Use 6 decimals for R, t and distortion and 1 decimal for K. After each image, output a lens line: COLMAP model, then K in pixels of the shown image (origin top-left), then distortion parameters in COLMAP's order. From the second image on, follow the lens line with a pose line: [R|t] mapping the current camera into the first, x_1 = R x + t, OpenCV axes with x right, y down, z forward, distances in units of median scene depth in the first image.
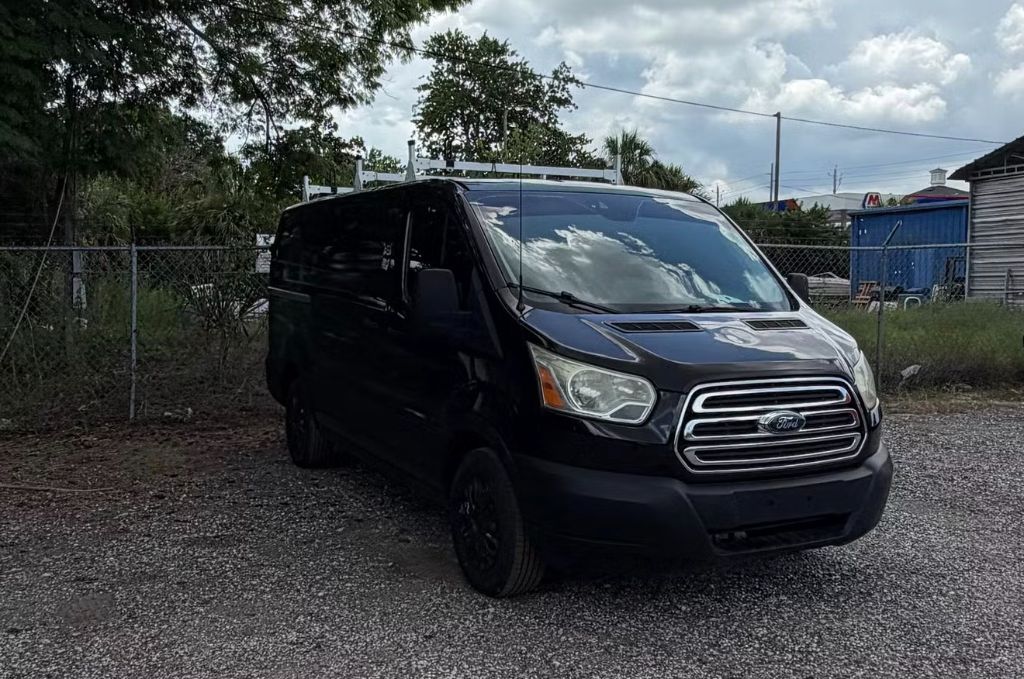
lens RADIAL K [[1052.1, 0, 512.0], [0, 1052.1, 339.5], [0, 0, 1]] dist [0.002487, -0.004852]
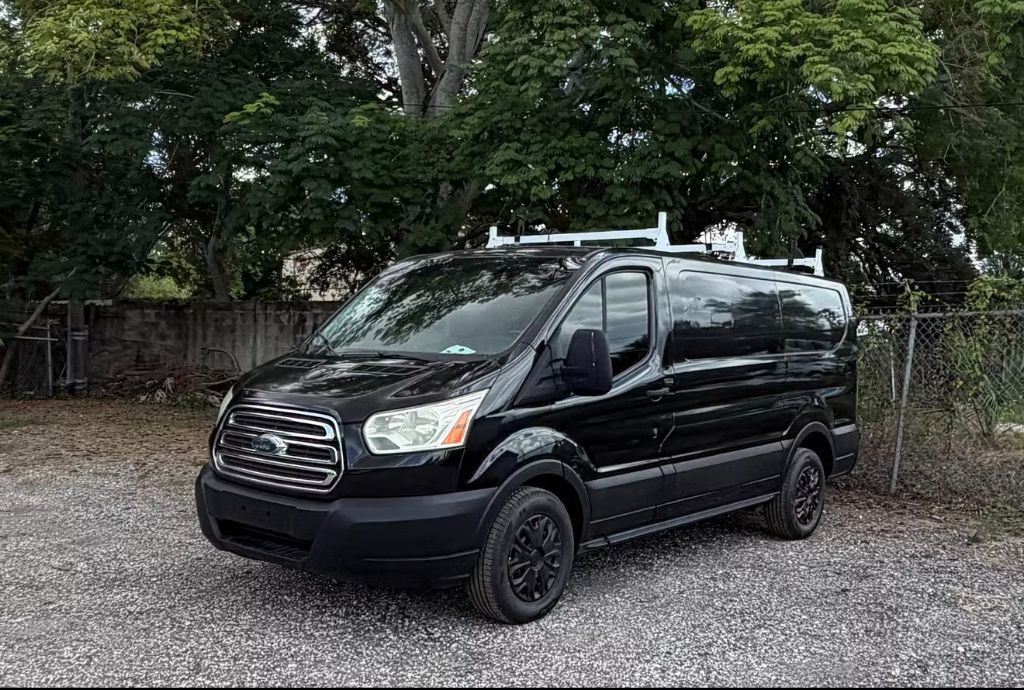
lens RADIAL K [[1050.4, 0, 512.0], [0, 1050.4, 345.0], [0, 0, 1]] dist [-0.015847, -0.010523]
pose [[0.343021, 0.009062, -0.939284, 0.206899], [-0.094391, 0.995224, -0.024869, -0.003990], [0.934573, 0.097191, 0.342238, 0.120658]]
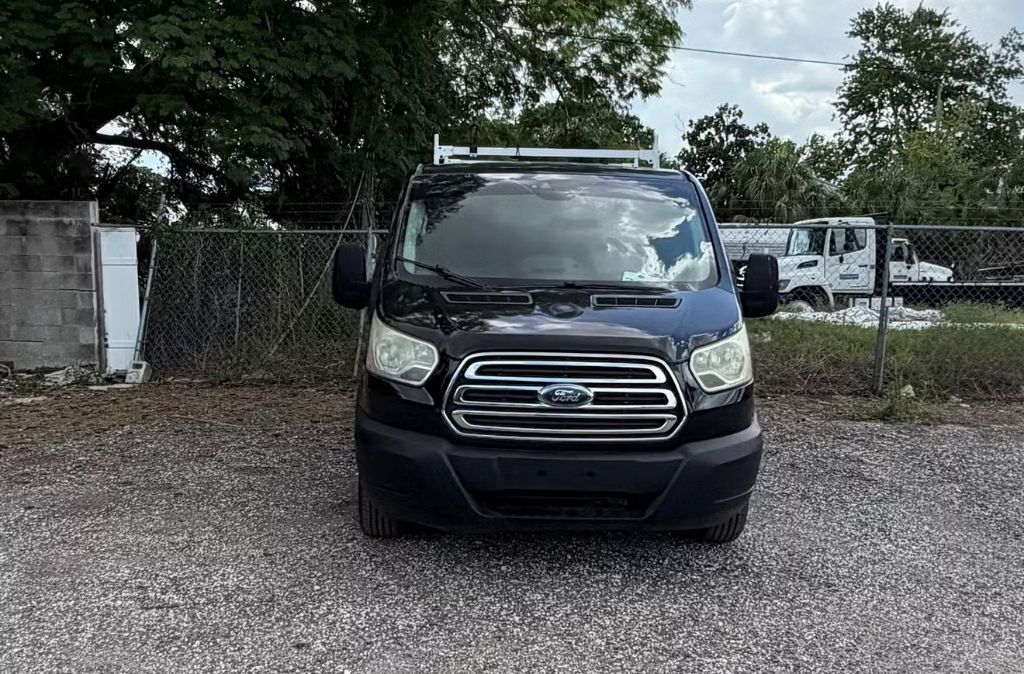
lens RADIAL K [[1059.4, 0, 512.0], [0, 1059.4, 337.0], [0, 0, 1]] dist [0.006593, -0.008730]
pose [[0.887793, 0.046680, -0.457869, 0.096822], [-0.043929, 0.998896, 0.016661, 0.001097], [0.458141, 0.005323, 0.888864, 0.009854]]
